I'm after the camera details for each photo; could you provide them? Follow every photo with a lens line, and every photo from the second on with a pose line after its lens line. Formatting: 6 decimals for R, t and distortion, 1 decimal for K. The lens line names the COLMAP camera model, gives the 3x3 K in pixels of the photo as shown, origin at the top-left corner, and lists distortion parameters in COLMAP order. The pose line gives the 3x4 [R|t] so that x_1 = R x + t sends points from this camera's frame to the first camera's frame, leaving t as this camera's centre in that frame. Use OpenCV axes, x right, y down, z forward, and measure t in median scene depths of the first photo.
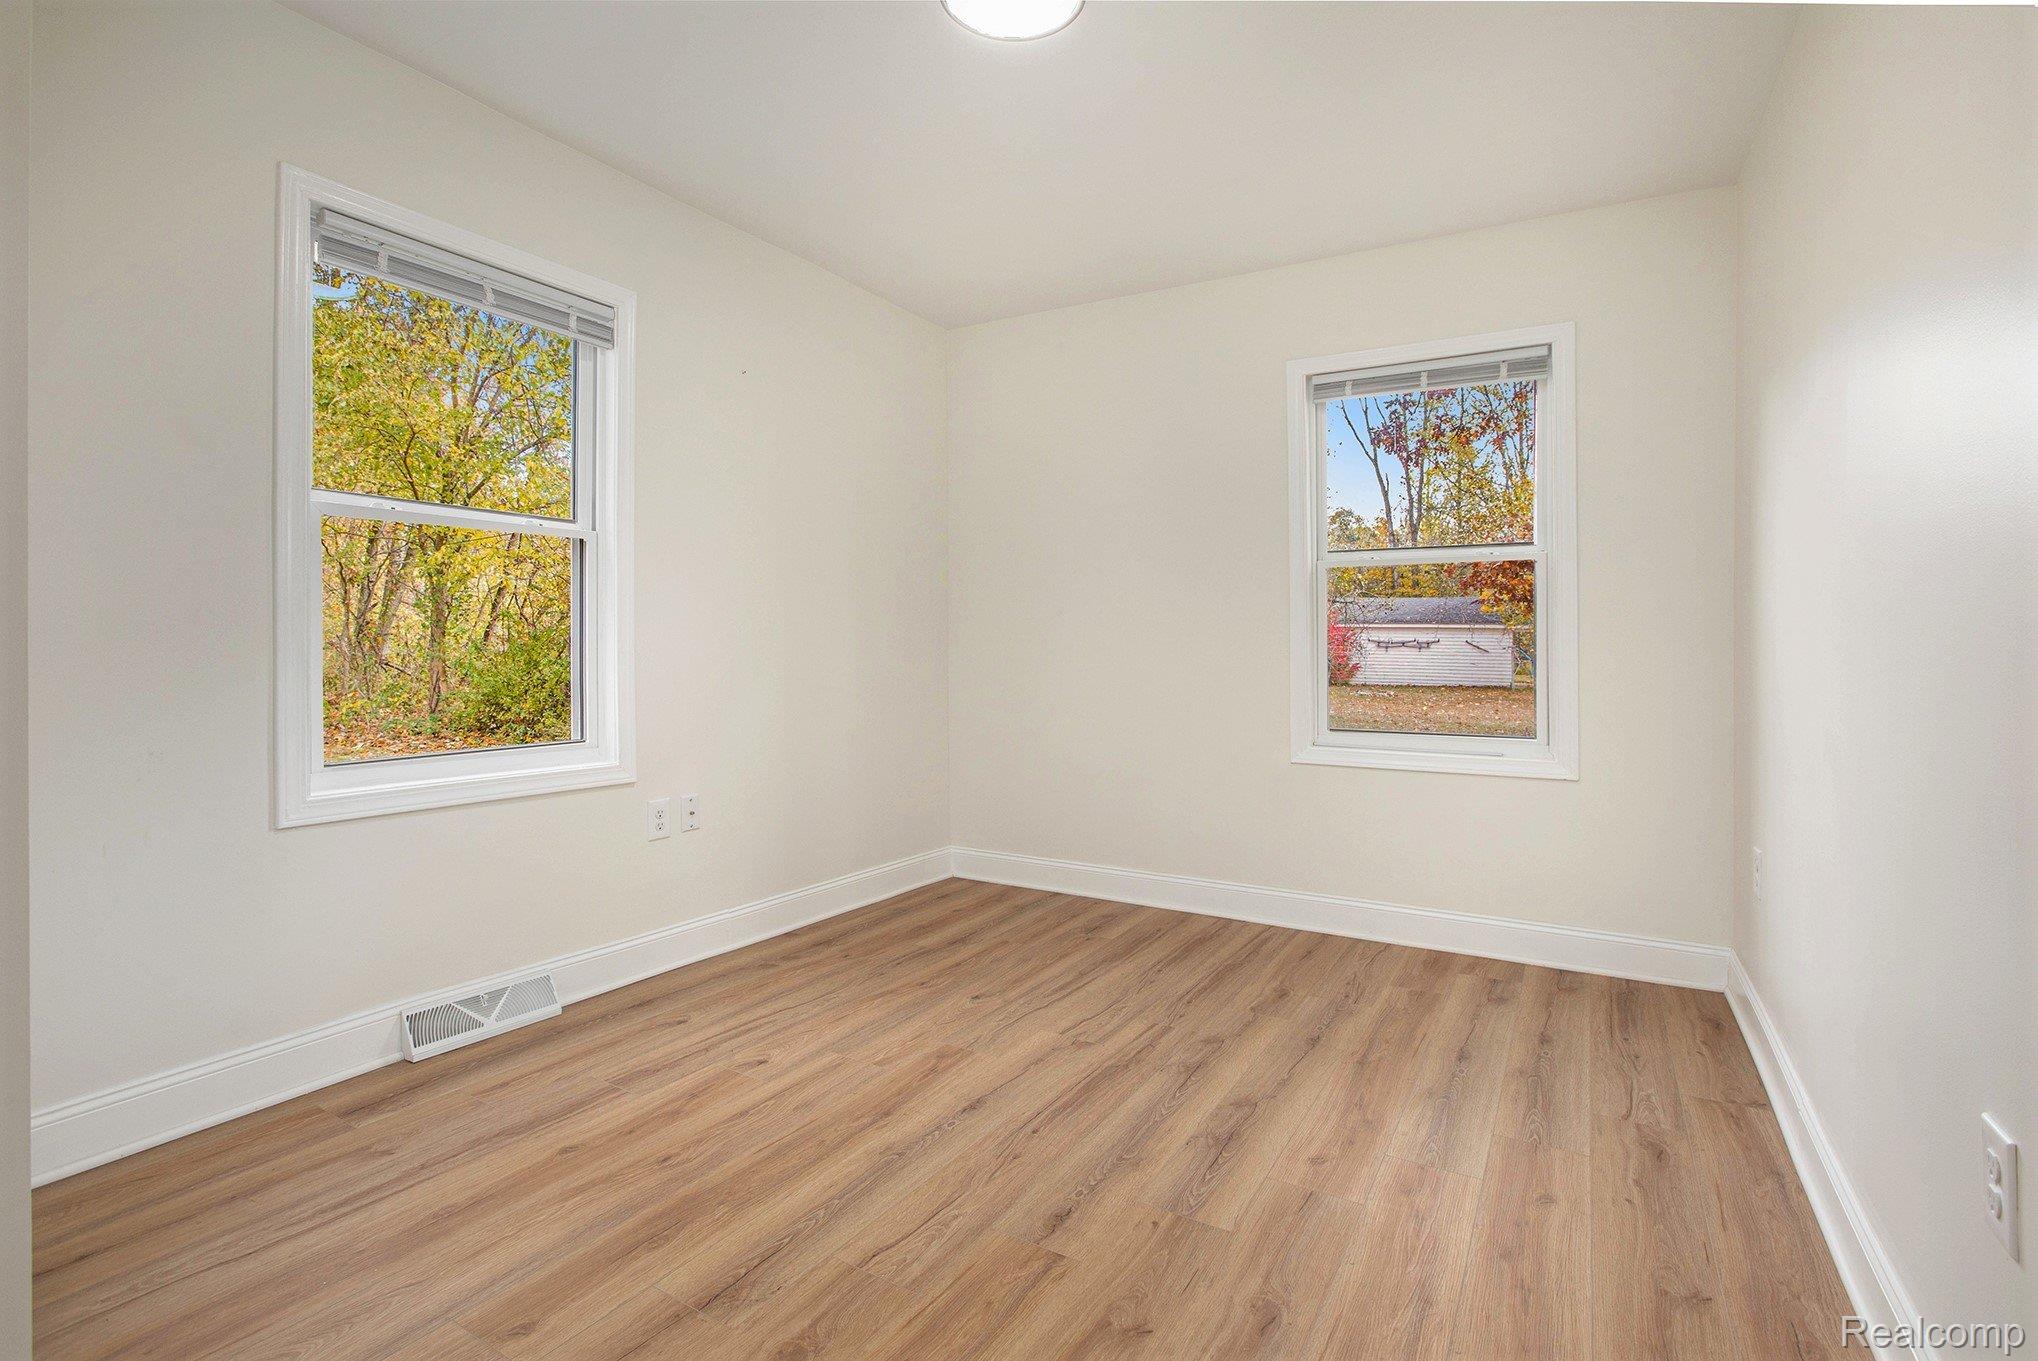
lens RADIAL K [[945.6, 0, 1021.4], [0, 945.6, 667.6], [0, 0, 1]] dist [0.005846, 0.001085]
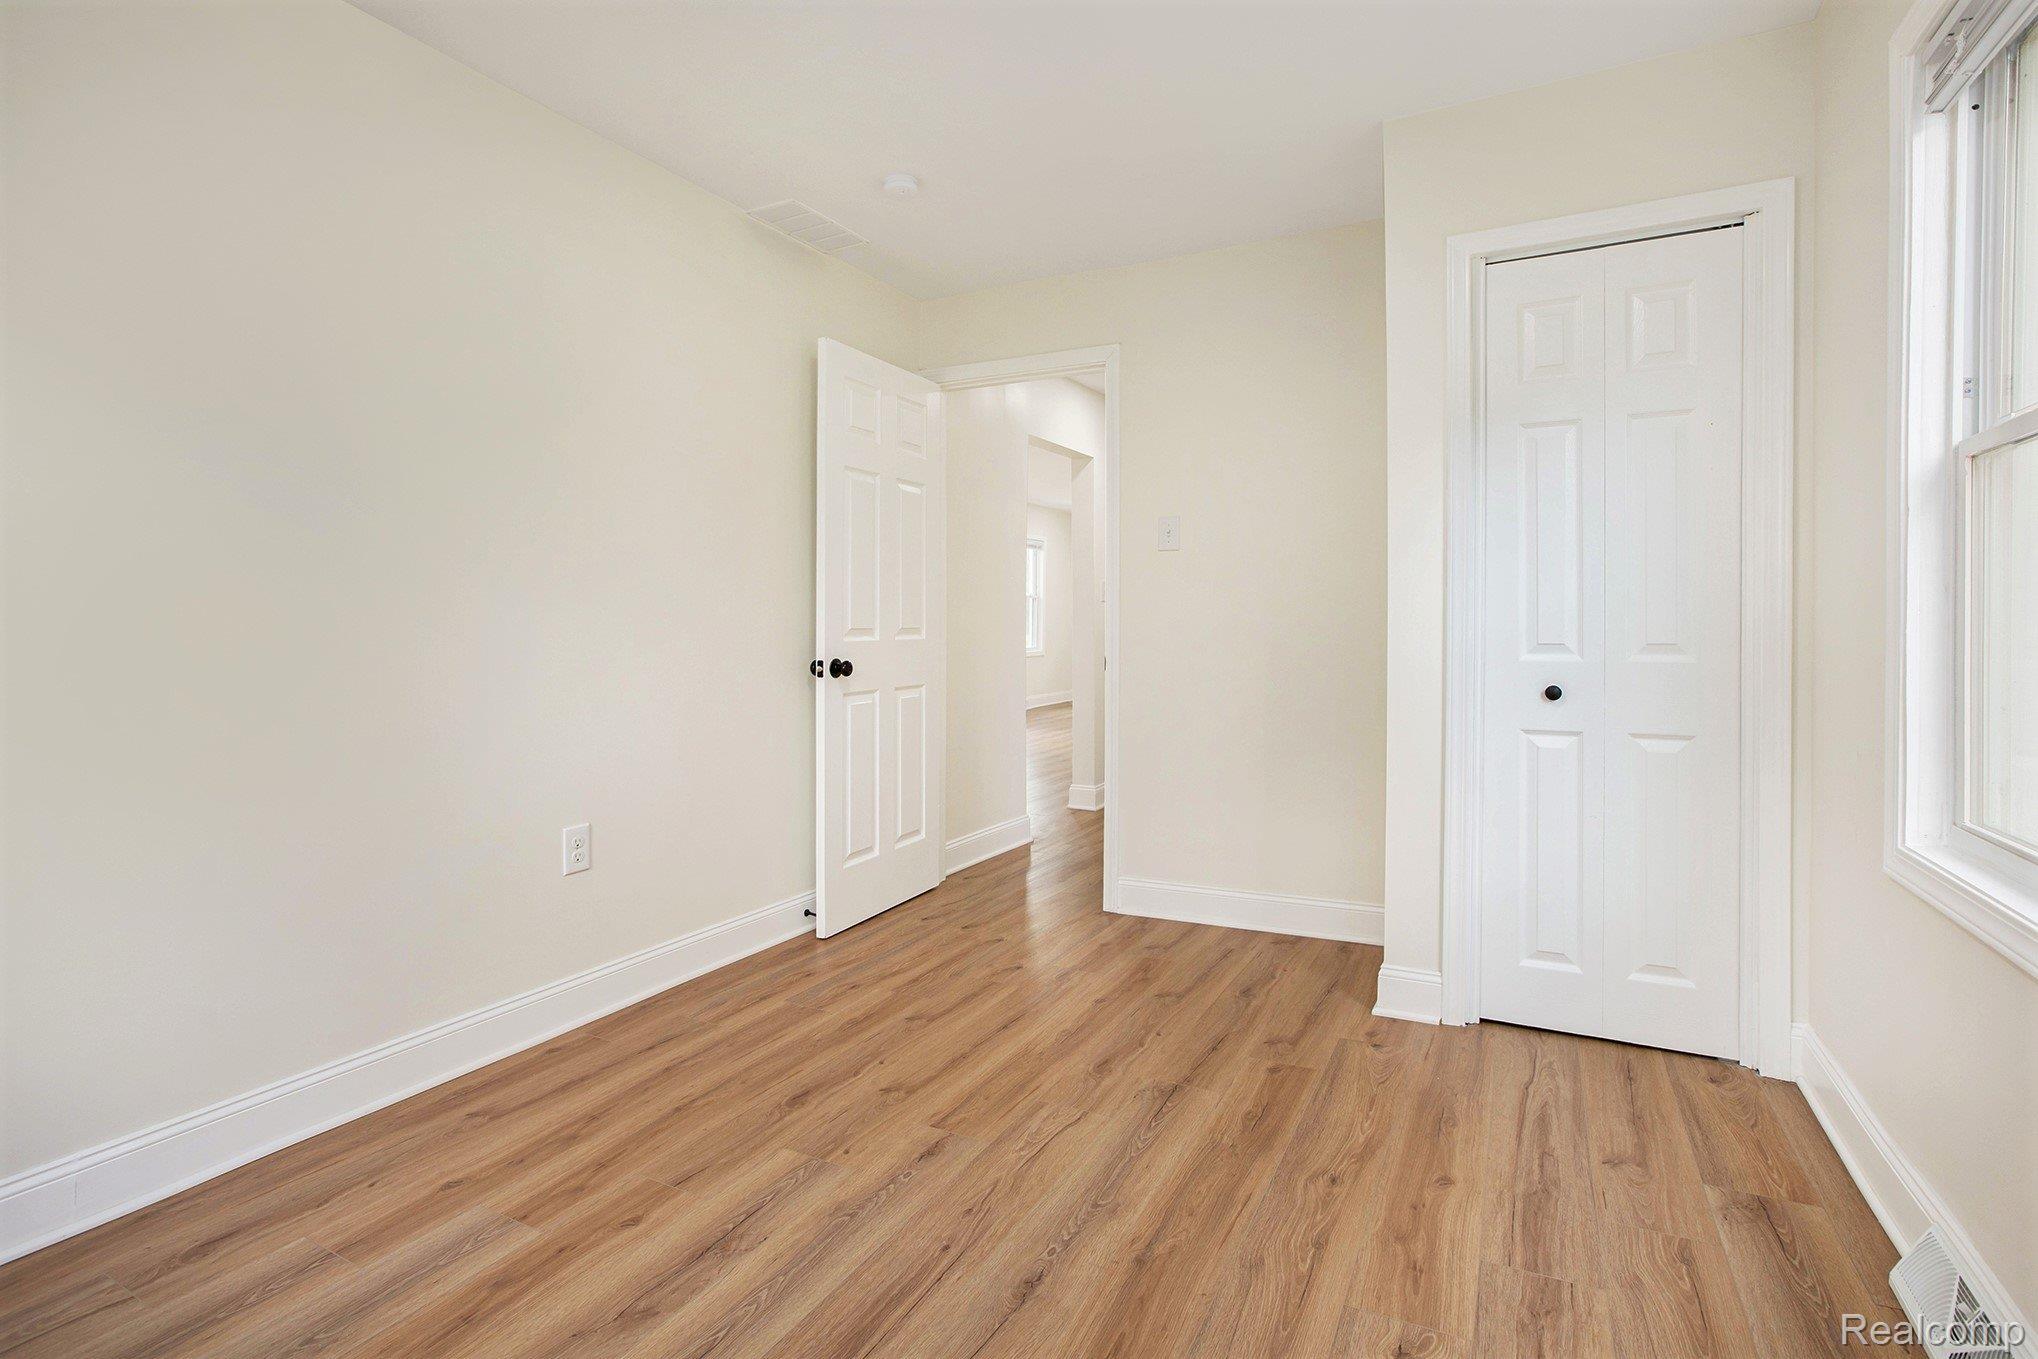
lens RADIAL K [[945.6, 0, 1016.0], [0, 945.6, 632.6], [0, 0, 1]] dist [0.005846, 0.001085]
pose [[-0.998816, -0.002086, -0.048610, -0.005462], [-0.002824, 0.999882, 0.015126, -0.052929], [0.048573, 0.015245, -0.998703, 2.014698]]
